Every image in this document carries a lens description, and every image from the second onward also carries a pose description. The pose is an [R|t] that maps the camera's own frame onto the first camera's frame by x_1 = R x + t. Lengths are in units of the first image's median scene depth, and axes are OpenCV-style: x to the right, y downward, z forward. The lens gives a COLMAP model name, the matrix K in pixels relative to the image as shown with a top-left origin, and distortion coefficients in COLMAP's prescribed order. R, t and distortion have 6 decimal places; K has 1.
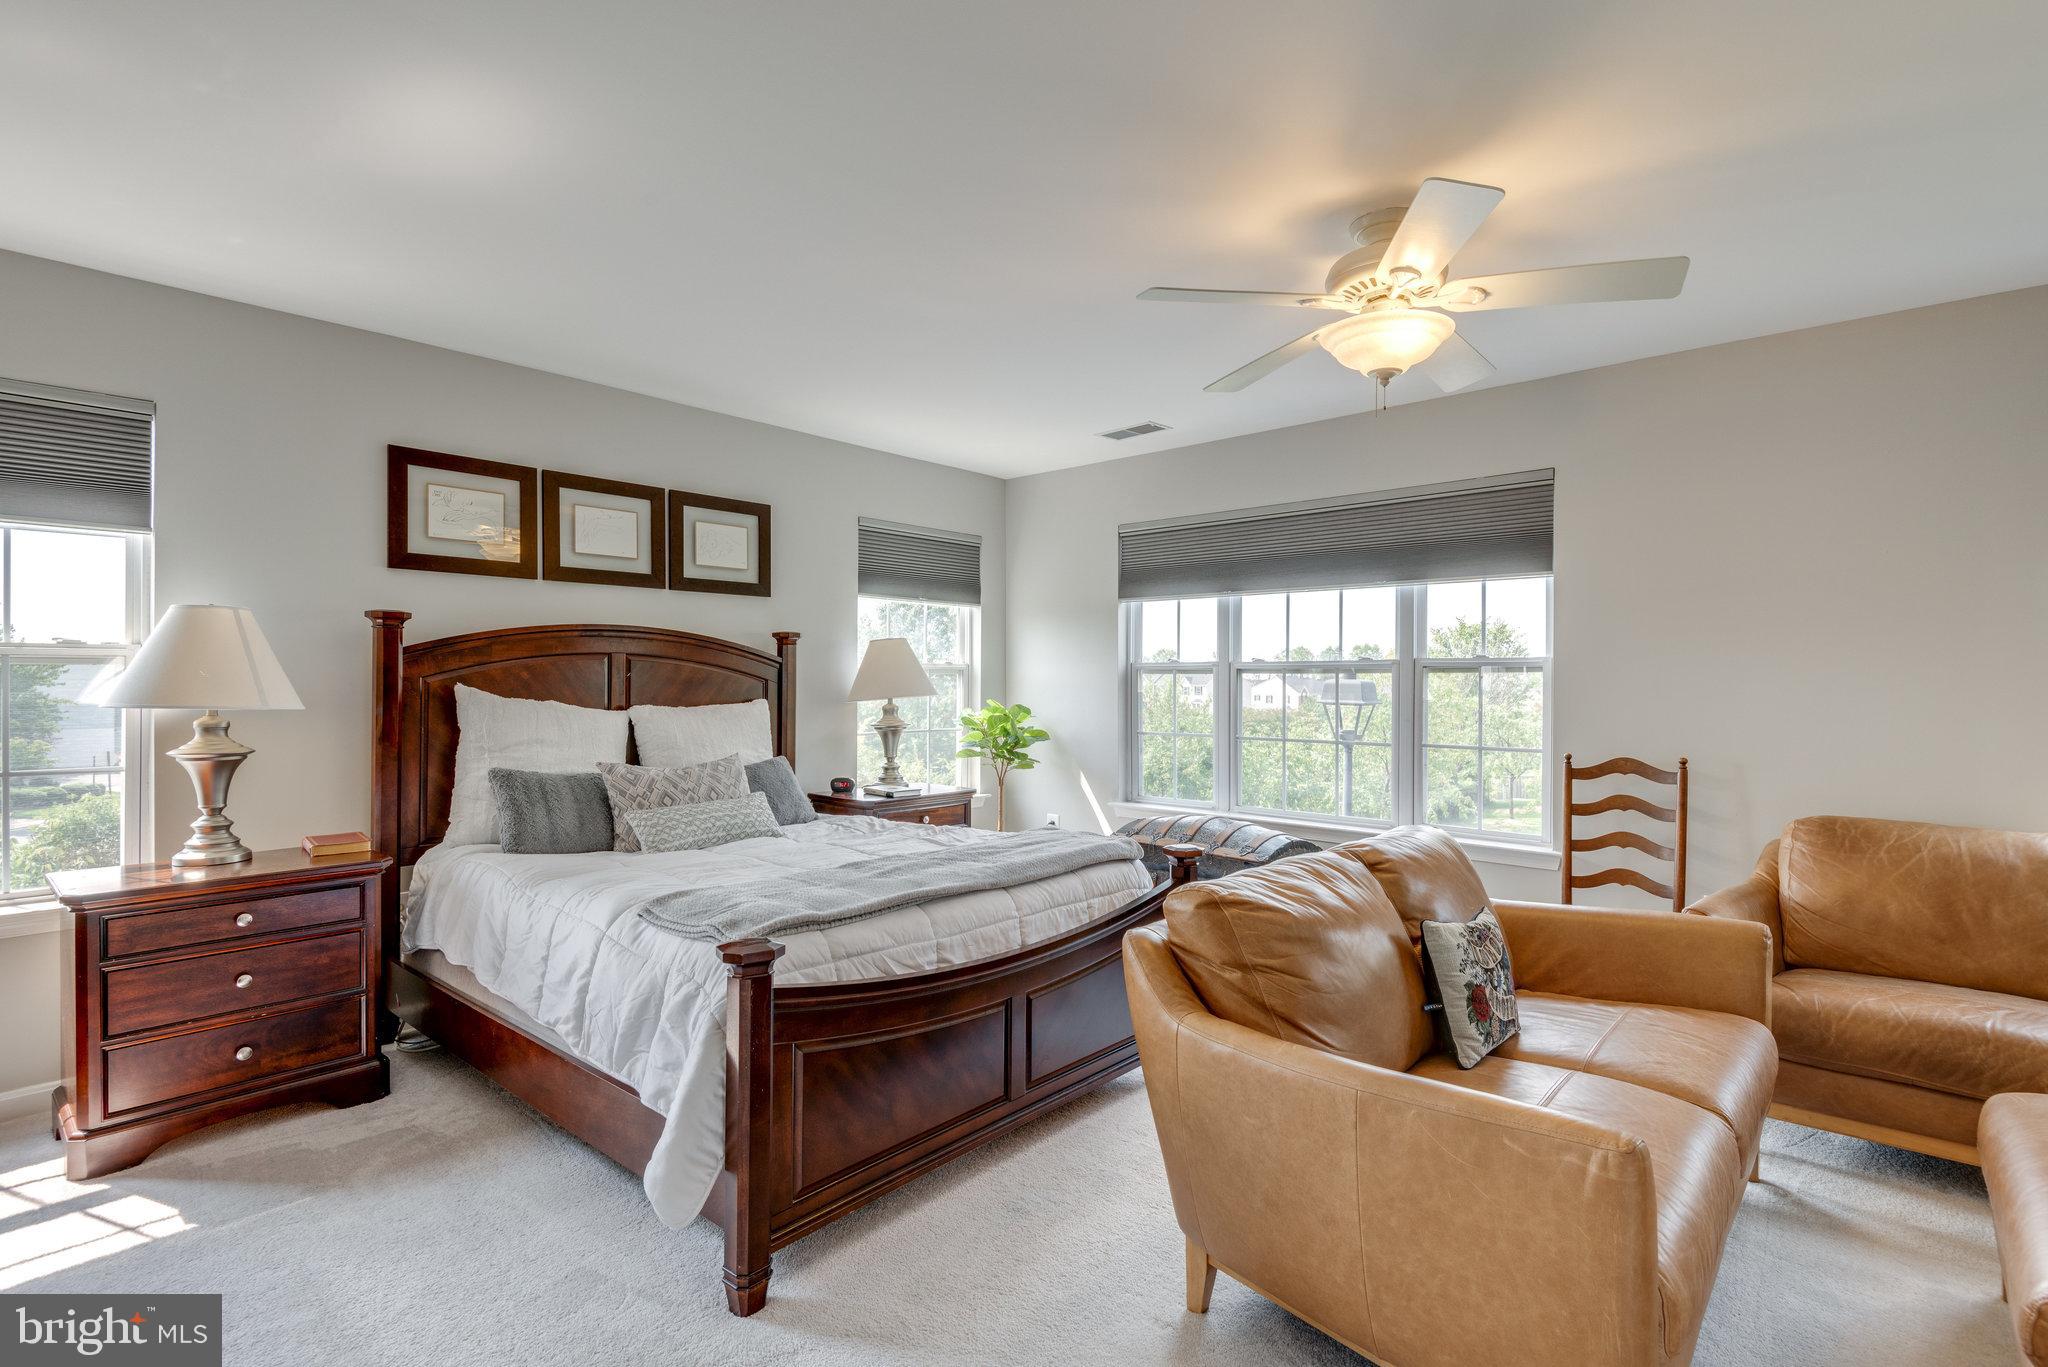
lens RADIAL K [[982.0, 0, 1037.8], [0, 982.0, 682.2], [0, 0, 1]] dist [0.002034, -0.002612]
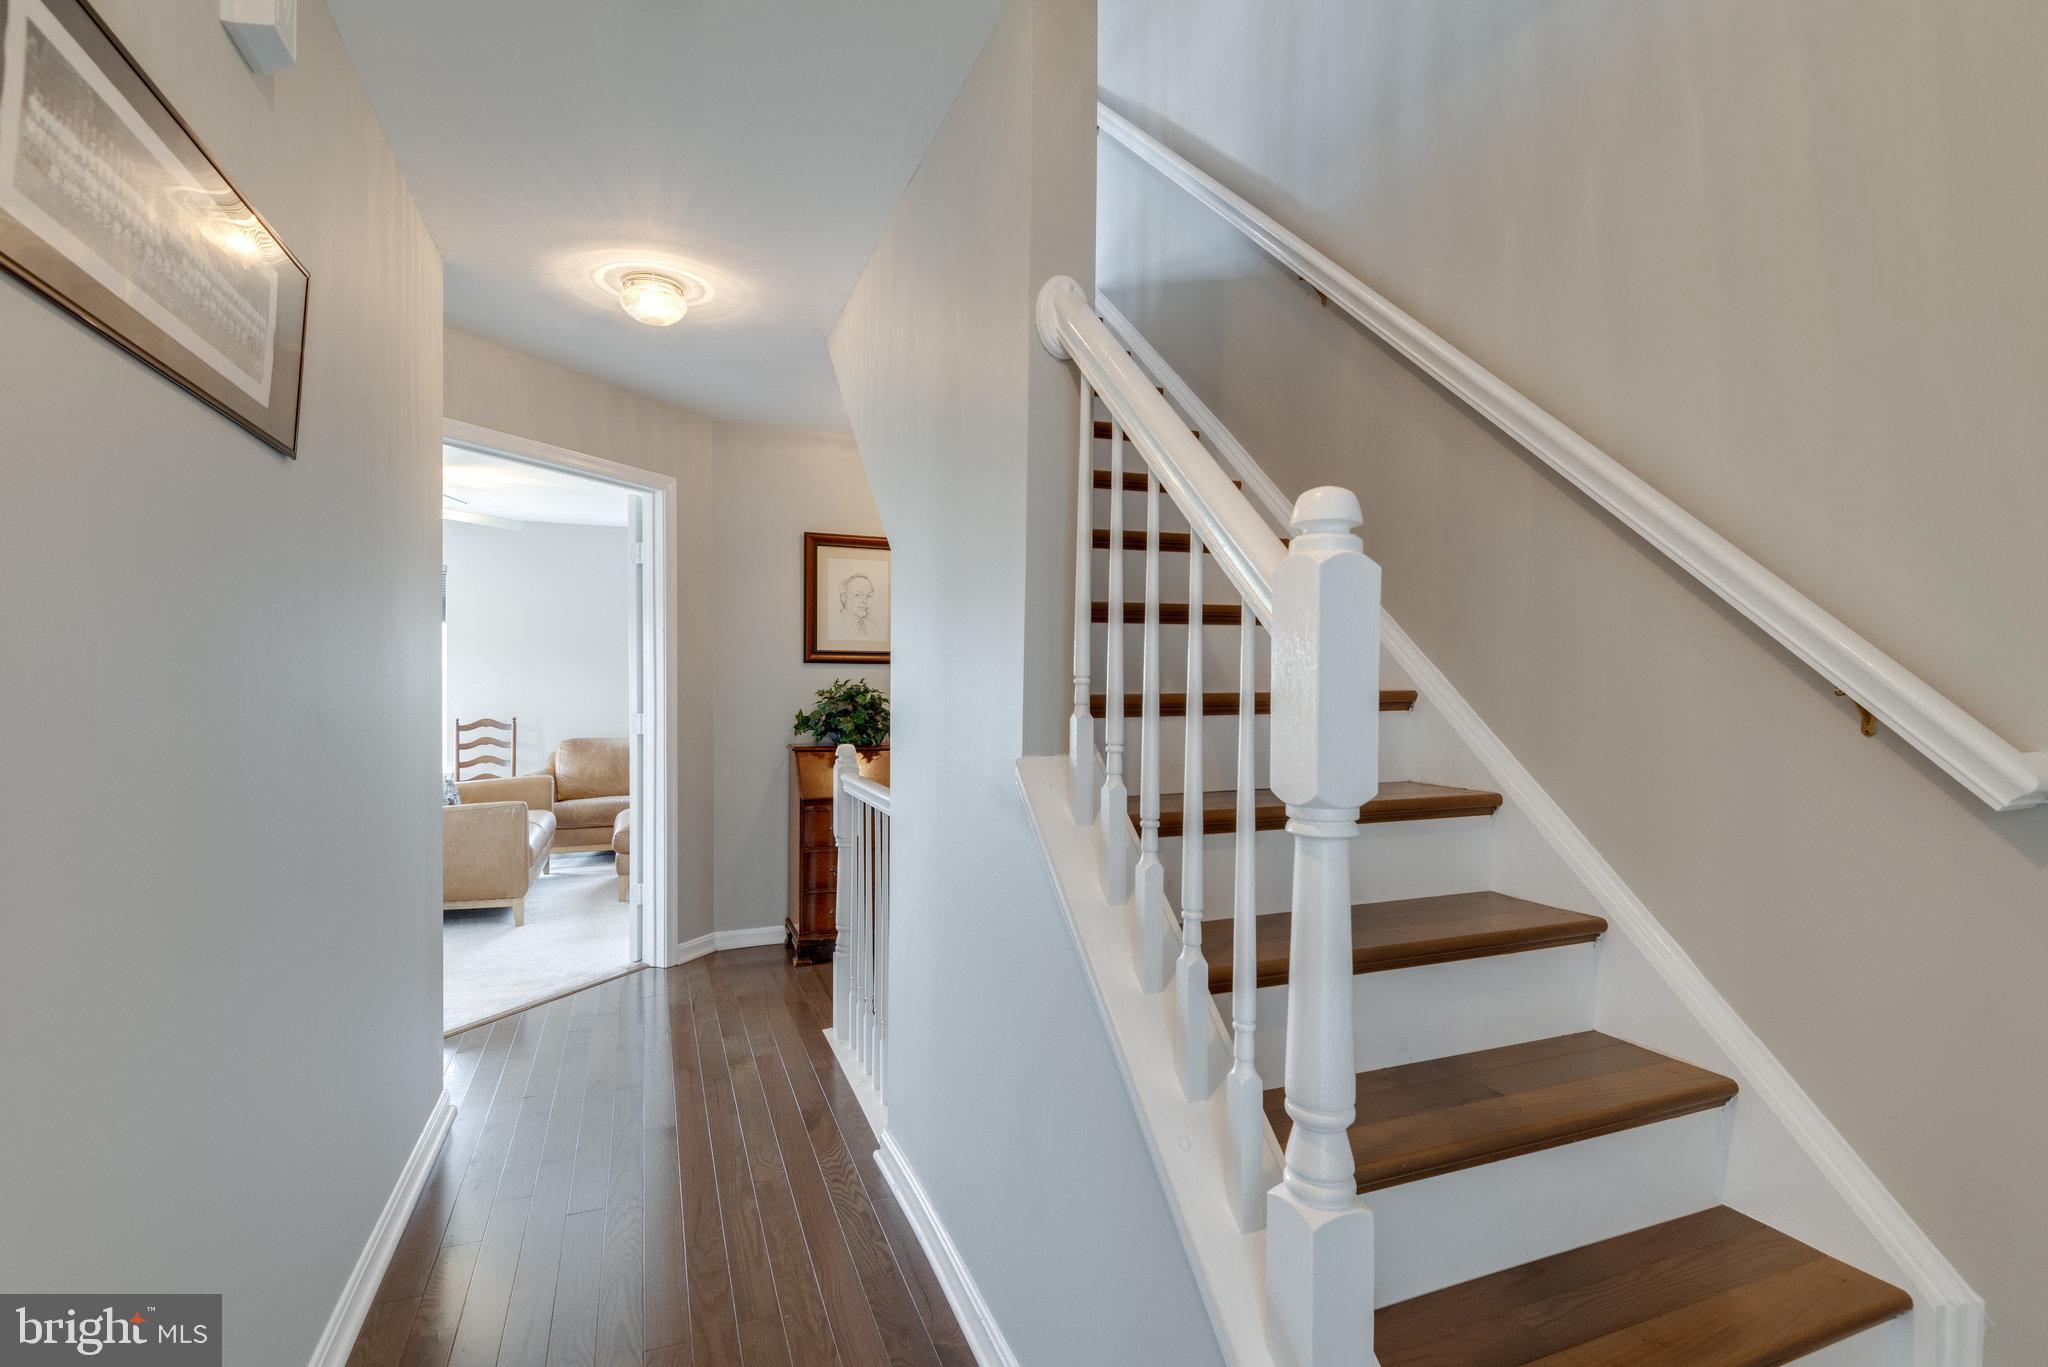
lens RADIAL K [[982.0, 0, 1039.6], [0, 982.0, 688.7], [0, 0, 1]] dist [0.002034, -0.002612]
pose [[0.443783, 0.002808, 0.896130, -0.714939], [-0.005936, 0.999982, -0.000193, 0.011137], [-0.896115, -0.005234, 0.443791, -0.919781]]
